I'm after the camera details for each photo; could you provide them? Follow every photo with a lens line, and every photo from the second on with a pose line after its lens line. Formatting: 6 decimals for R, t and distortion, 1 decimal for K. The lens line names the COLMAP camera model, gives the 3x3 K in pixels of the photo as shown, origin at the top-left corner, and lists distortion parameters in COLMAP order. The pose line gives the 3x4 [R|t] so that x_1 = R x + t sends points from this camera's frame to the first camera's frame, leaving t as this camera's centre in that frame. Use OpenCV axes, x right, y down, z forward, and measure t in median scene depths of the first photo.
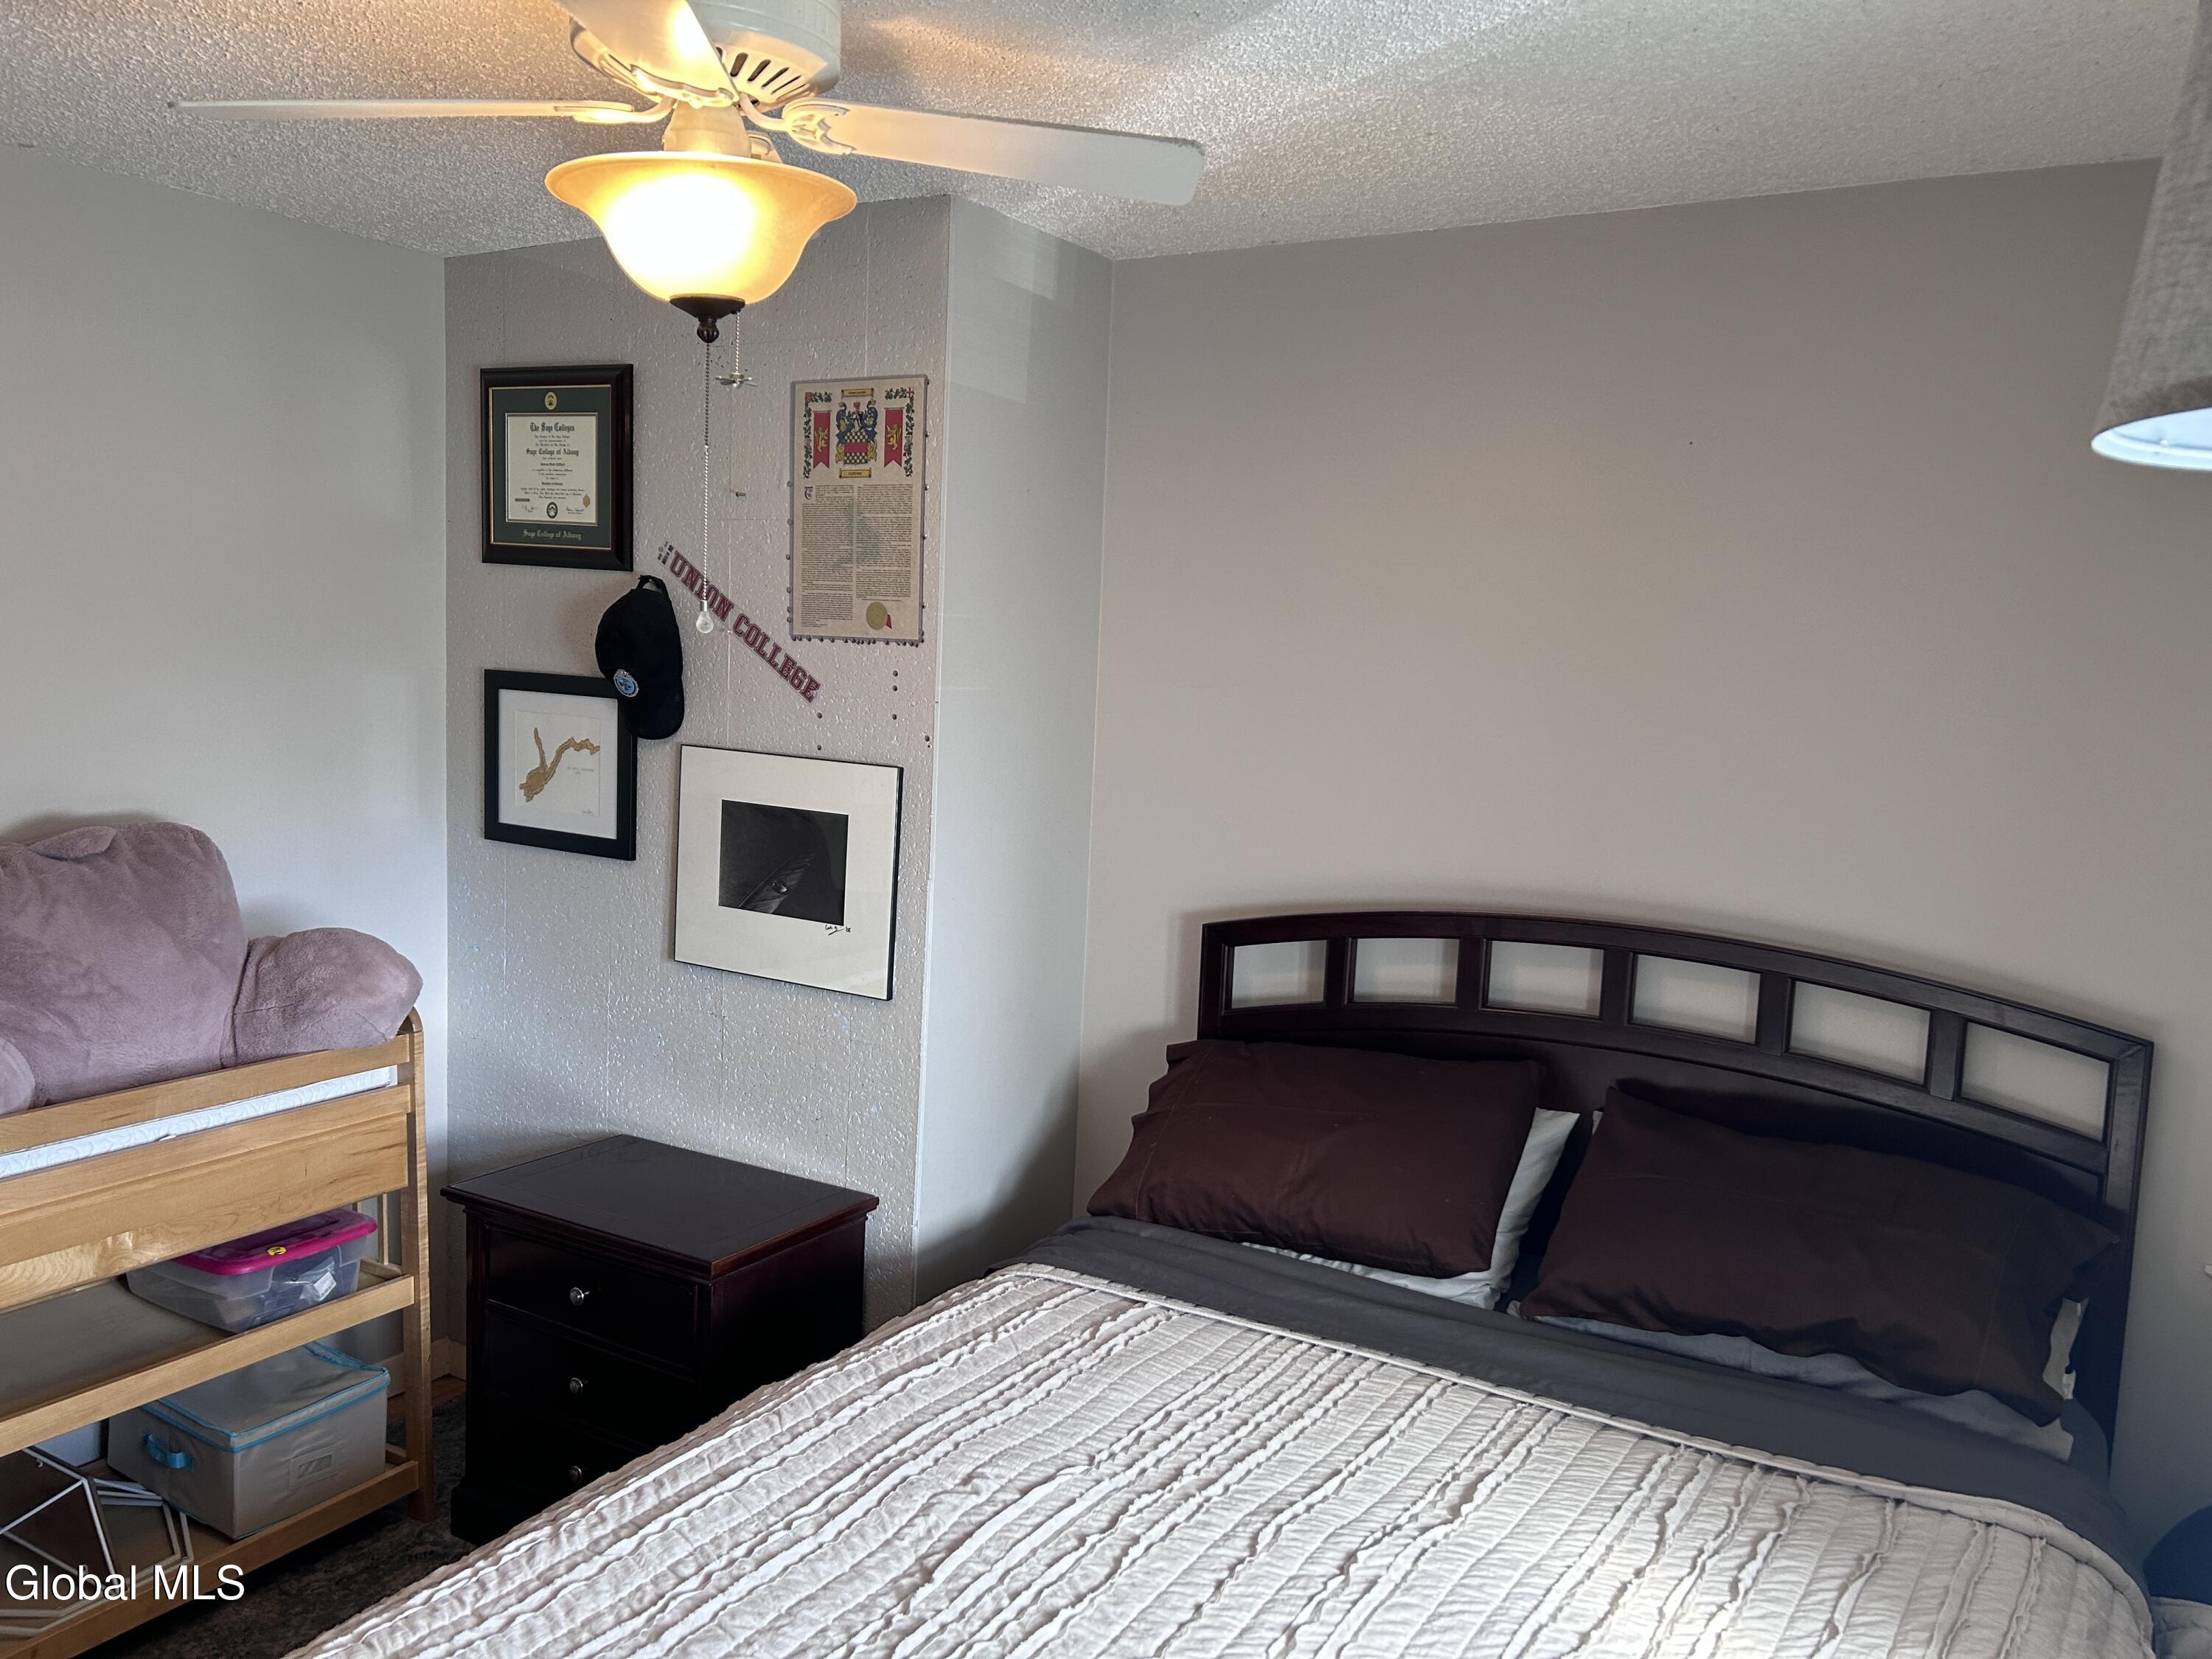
lens RADIAL K [[1663.3, 0, 1120.4], [0, 1663.3, 834.6], [0, 0, 1]] dist [0.060035, -0.069602]
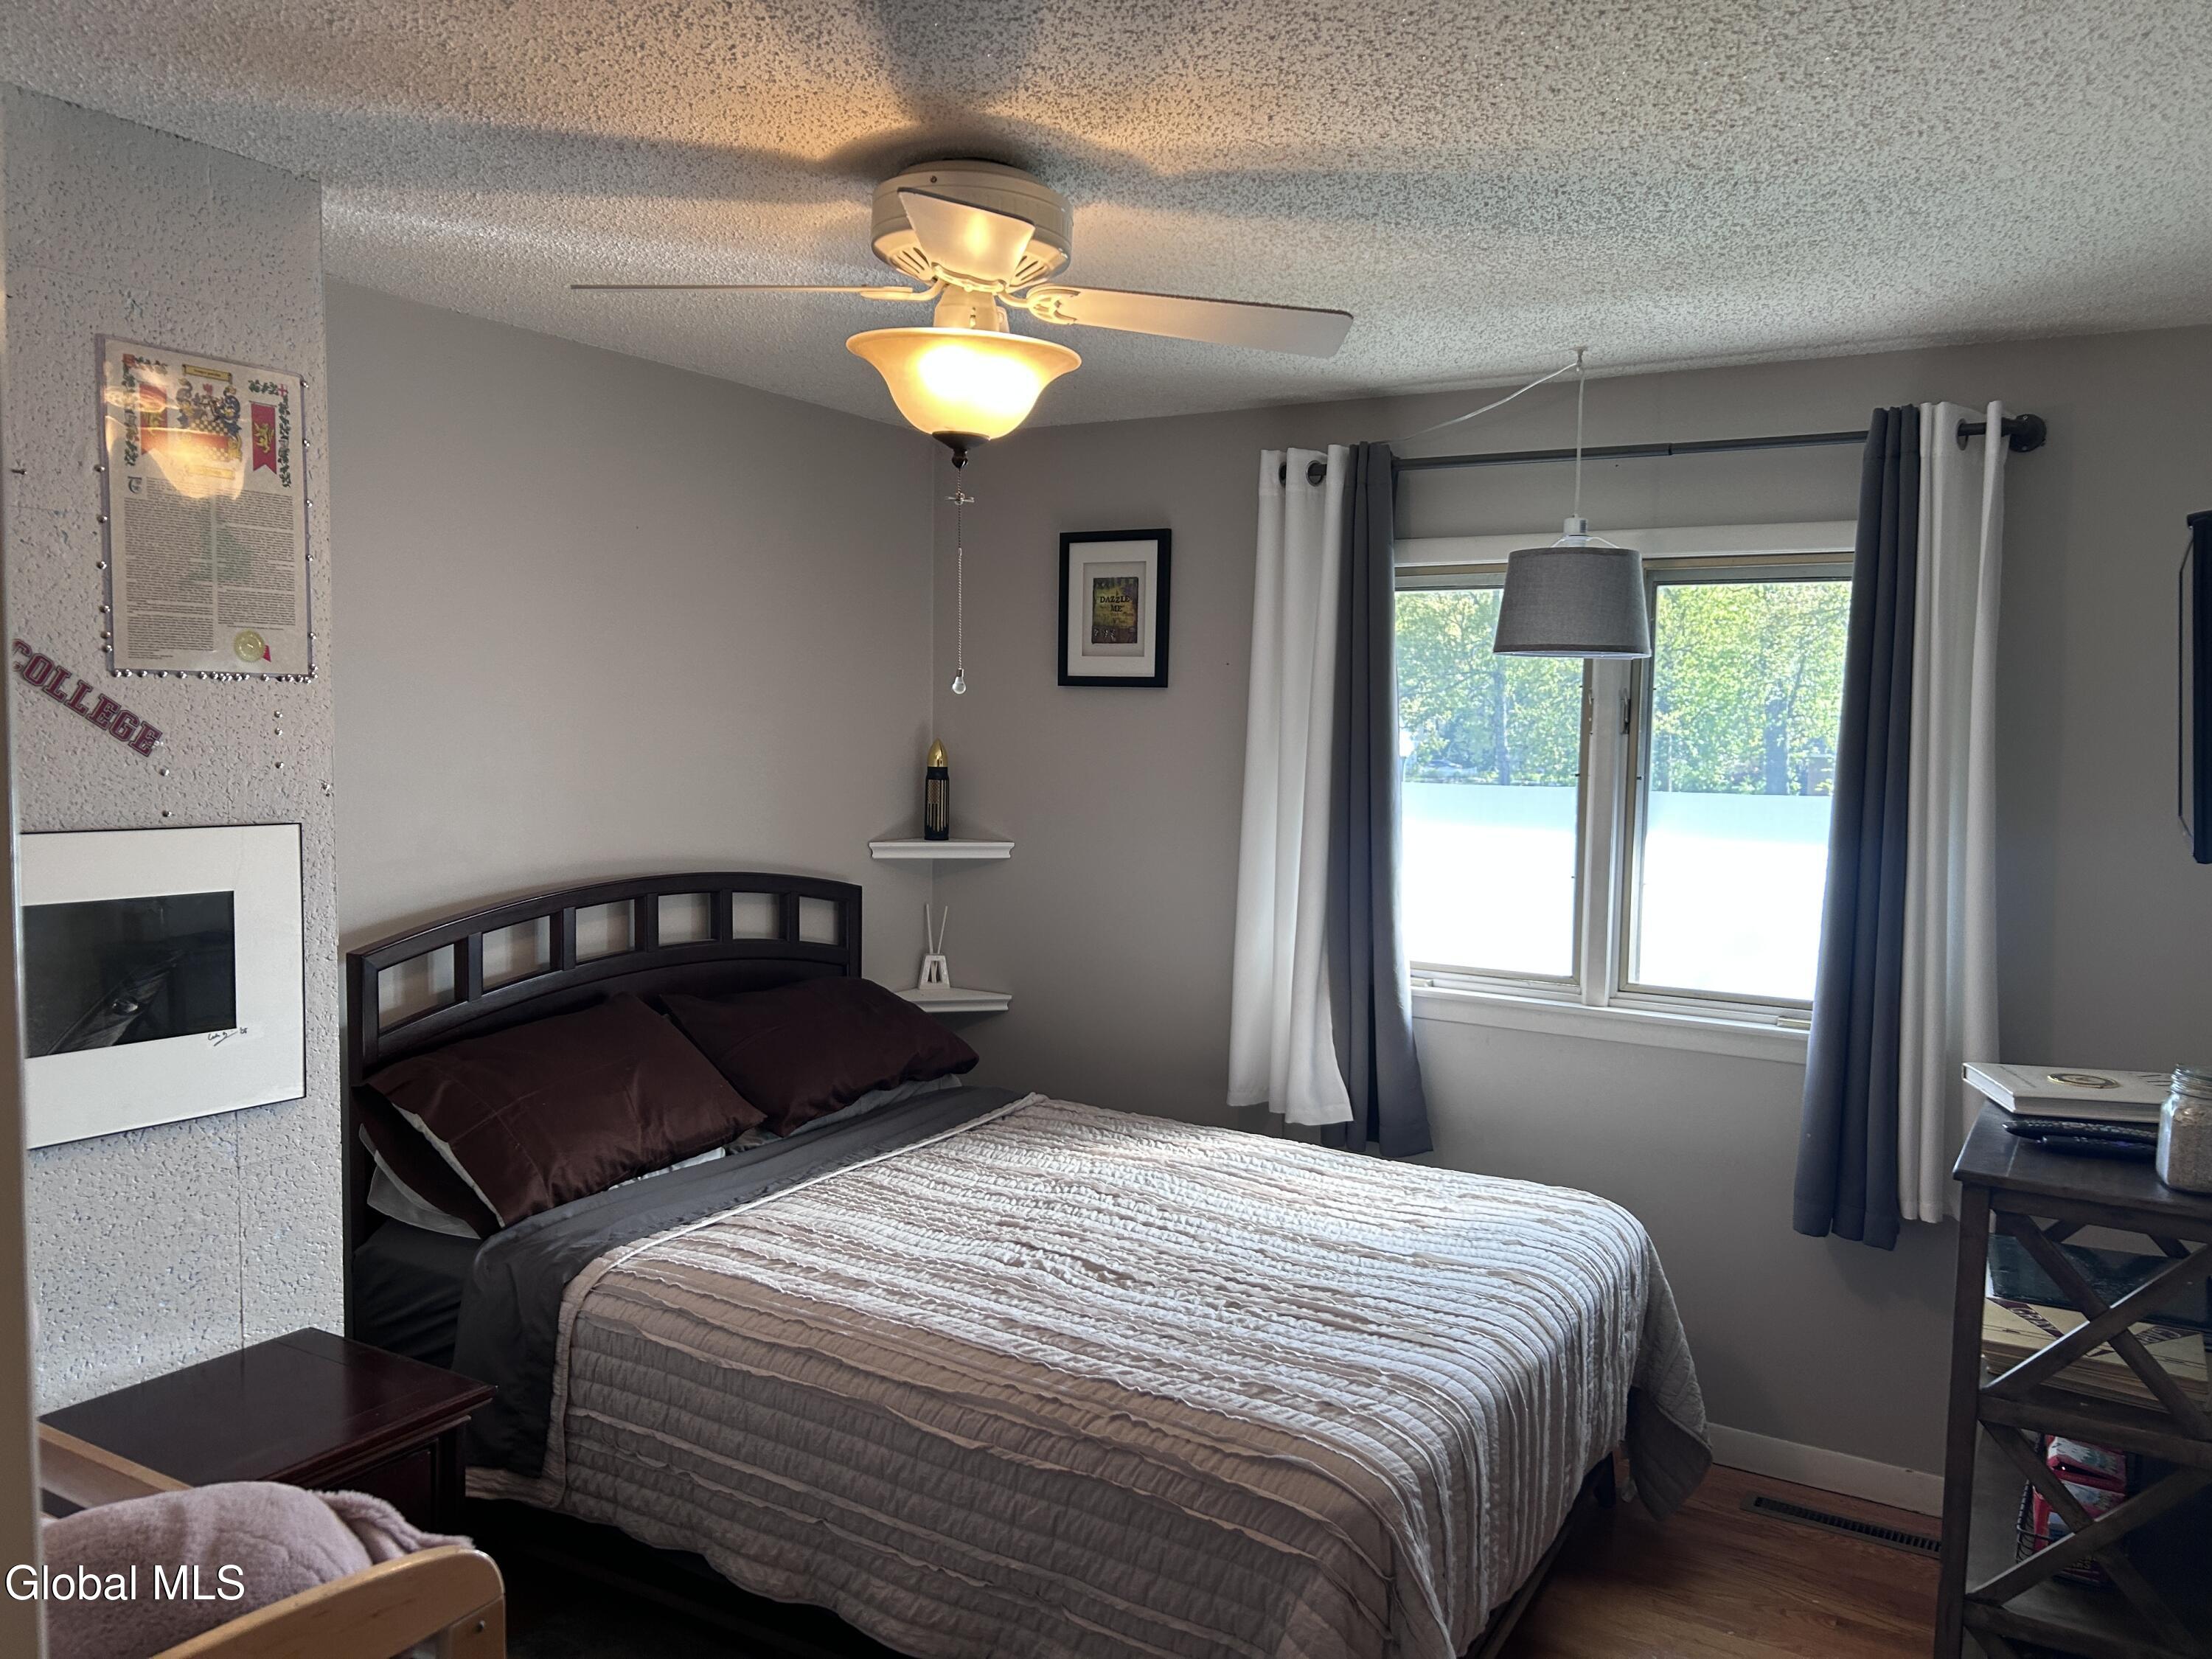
lens RADIAL K [[1663.3, 0, 1119.3], [0, 1663.3, 824.3], [0, 0, 1]] dist [0.060035, -0.069602]
pose [[-0.003774, -0.104394, 0.994529, -0.996886], [0.091521, 0.990326, 0.104300, -0.091640], [-0.995796, 0.091414, 0.005817, 0.572806]]
